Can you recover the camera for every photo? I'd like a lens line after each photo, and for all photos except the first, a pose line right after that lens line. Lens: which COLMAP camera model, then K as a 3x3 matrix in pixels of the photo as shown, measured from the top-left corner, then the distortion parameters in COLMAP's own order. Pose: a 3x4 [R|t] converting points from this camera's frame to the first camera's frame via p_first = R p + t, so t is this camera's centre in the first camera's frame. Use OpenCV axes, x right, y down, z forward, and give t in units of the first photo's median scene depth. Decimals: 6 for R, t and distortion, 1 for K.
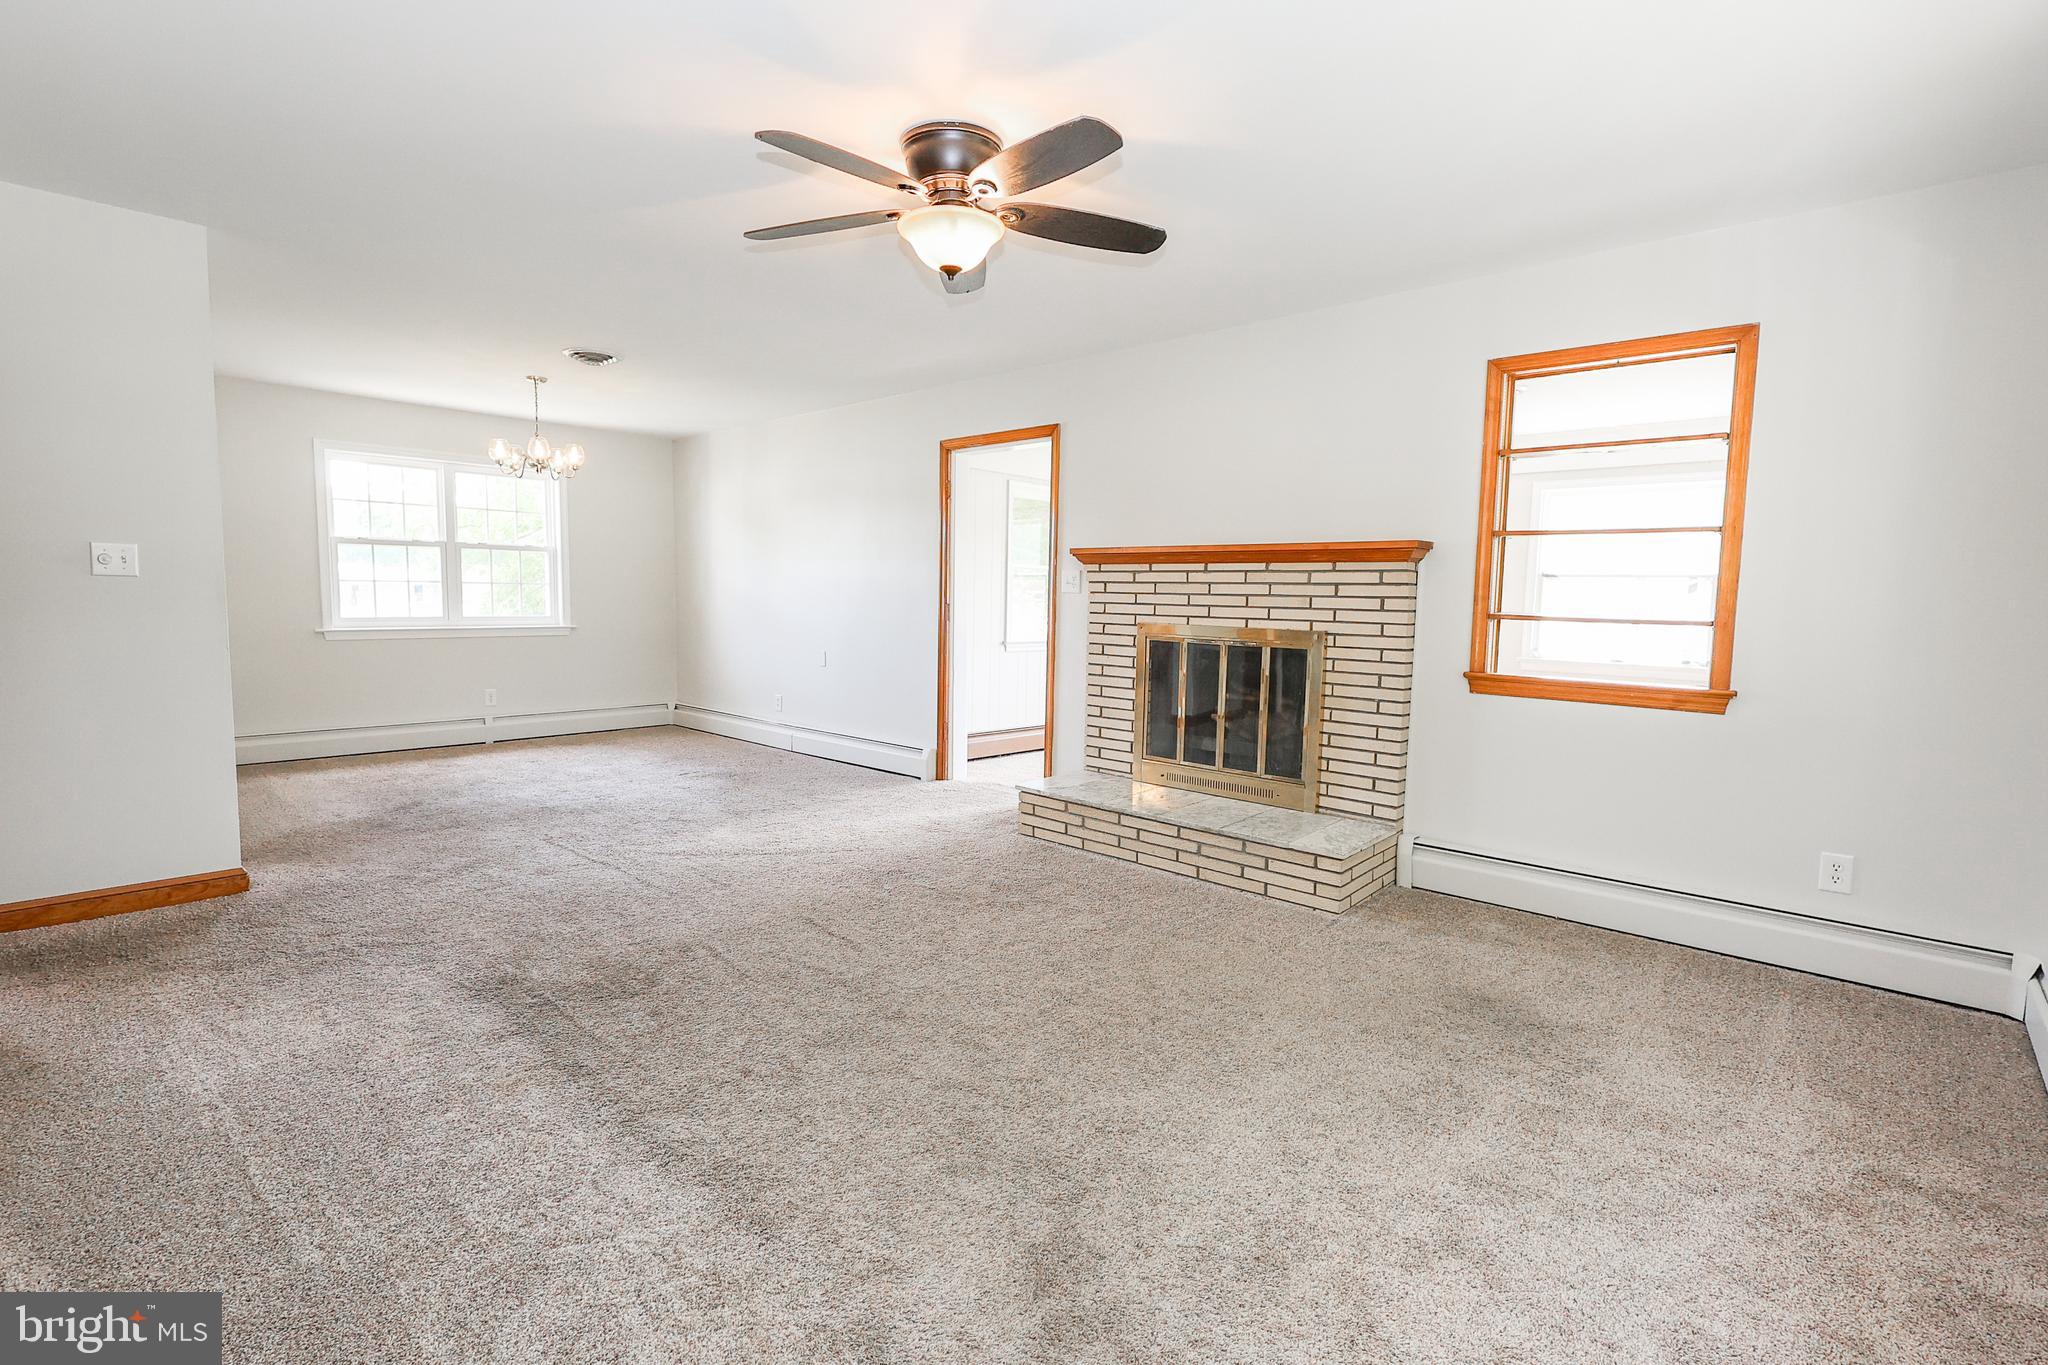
lens RADIAL K [[939.8, 0, 1014.3], [0, 939.8, 677.3], [0, 0, 1]] dist [-0.008039, 0.000813]
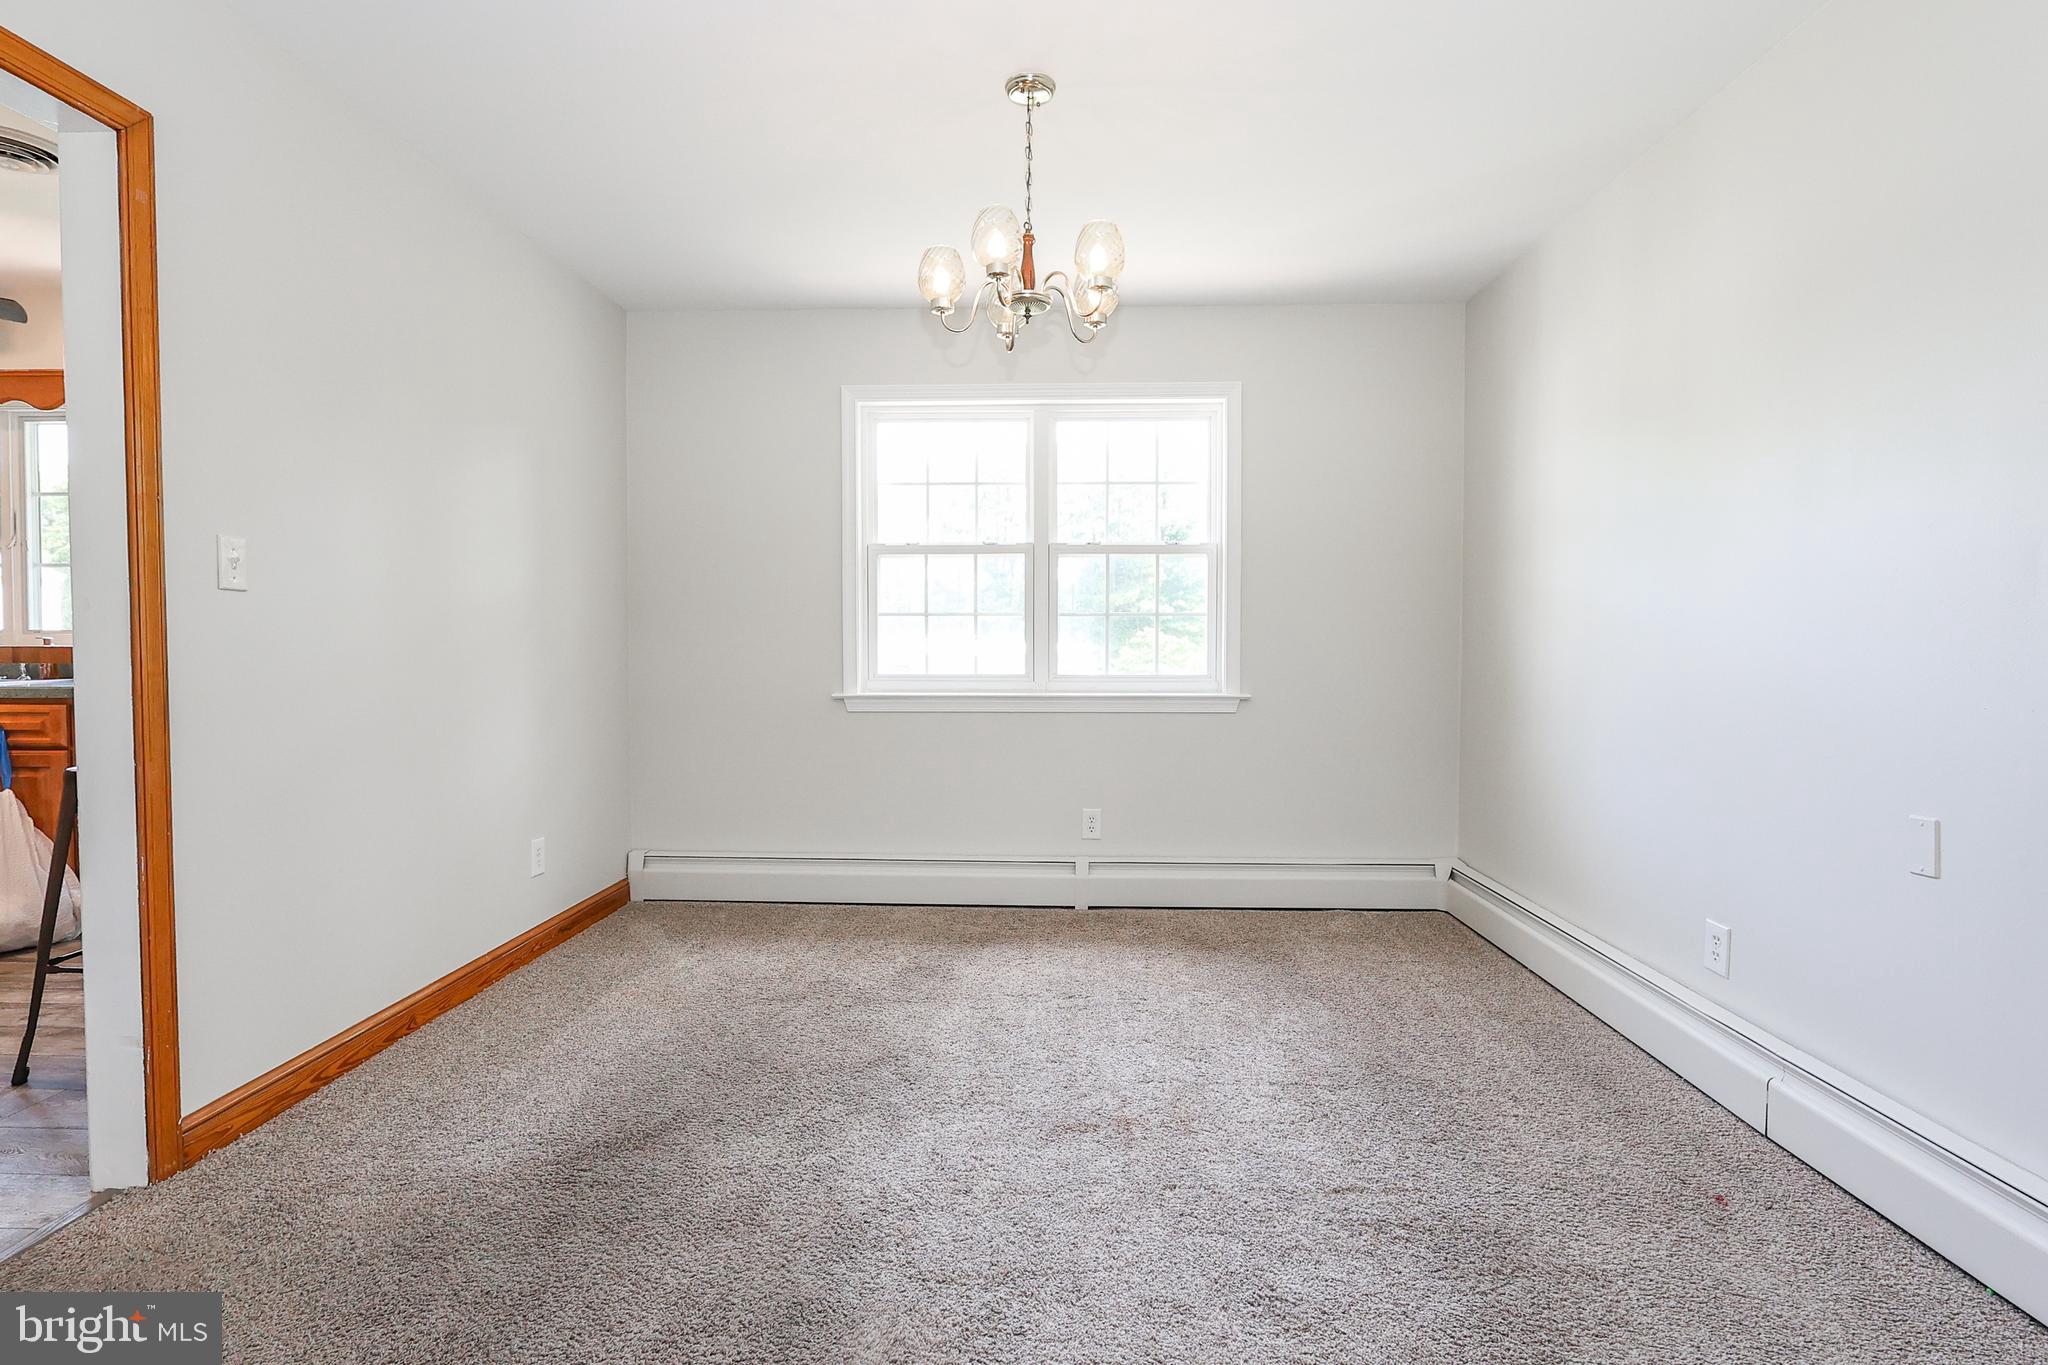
lens RADIAL K [[1000.5, 0, 1027.1], [0, 1000.5, 675.1], [0, 0, 1]] dist [-0.005597, 0.001915]
pose [[0.666218, 0.009487, -0.745697, -0.156297], [-0.057856, 0.997563, -0.038998, -0.040625], [0.743510, 0.069124, 0.665143, 0.596059]]
